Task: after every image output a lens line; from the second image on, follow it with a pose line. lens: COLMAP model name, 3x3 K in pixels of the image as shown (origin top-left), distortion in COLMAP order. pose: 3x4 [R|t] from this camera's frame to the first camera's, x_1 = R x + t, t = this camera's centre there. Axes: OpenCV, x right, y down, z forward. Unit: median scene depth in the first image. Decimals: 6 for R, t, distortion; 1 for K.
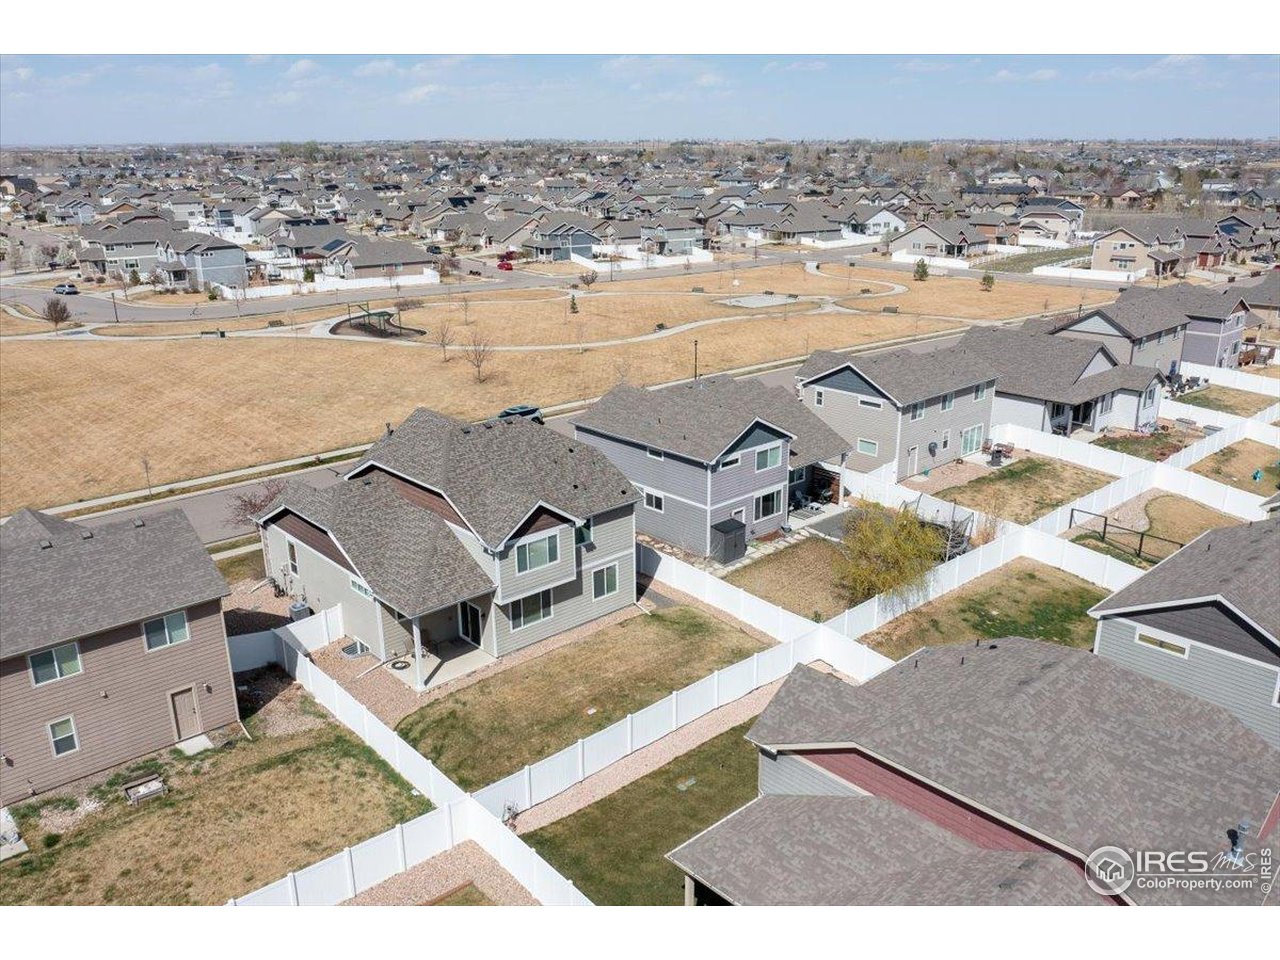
lens RADIAL K [[1019.6, 0, 635.3], [0, 1019.6, 479.5], [0, 0, 1]] dist [-0.005085, 0.004903]
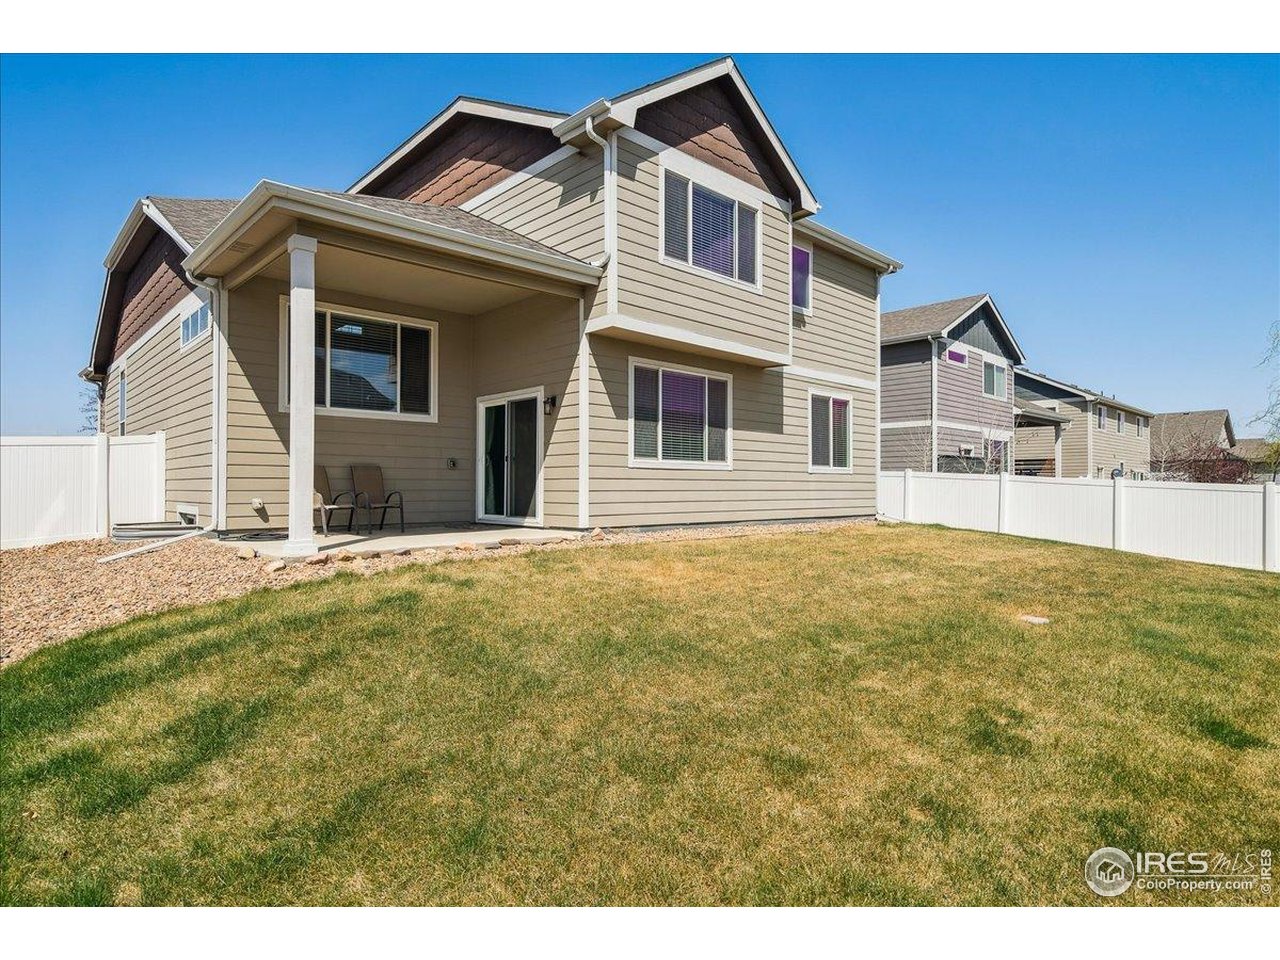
lens RADIAL K [[705.5, 0, 640.0], [0, 705.5, 480.0], [0, 0, 1]] dist [0.000325, -0.000121]
pose [[0.999707, 0.014375, 0.019477, -0.116782], [-0.007211, 0.944904, -0.327269, 0.220208], [-0.023108, 0.327033, 0.944730, 0.744643]]
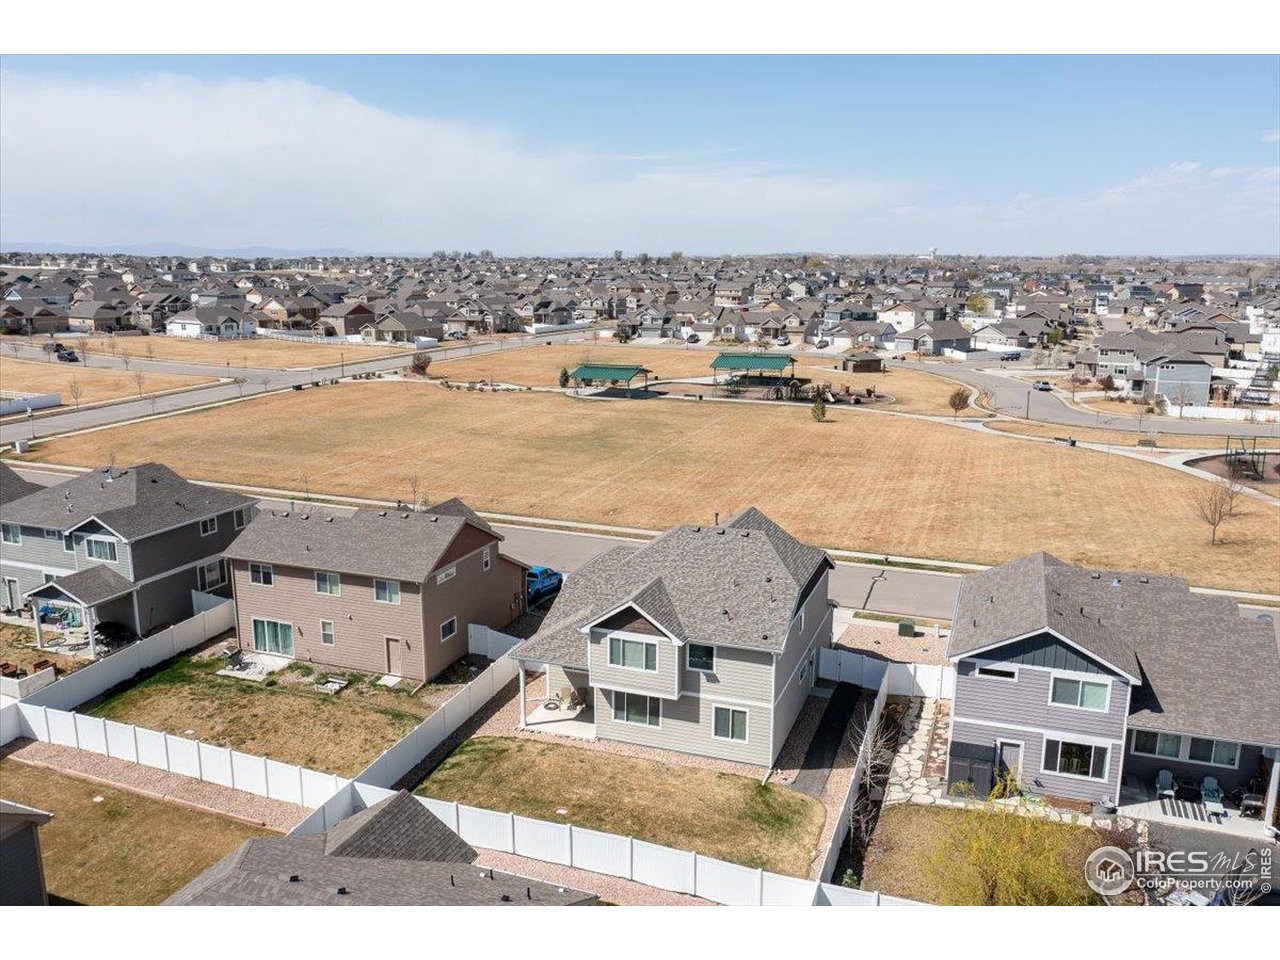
lens RADIAL K [[1019.6, 0, 635.3], [0, 1019.6, 479.5], [0, 0, 1]] dist [-0.005085, 0.004903]
pose [[0.456468, 0.195898, -0.867906, 0.694323], [-0.281996, 0.957024, 0.067699, -0.149890], [0.843869, 0.213844, 0.492094, 0.440919]]
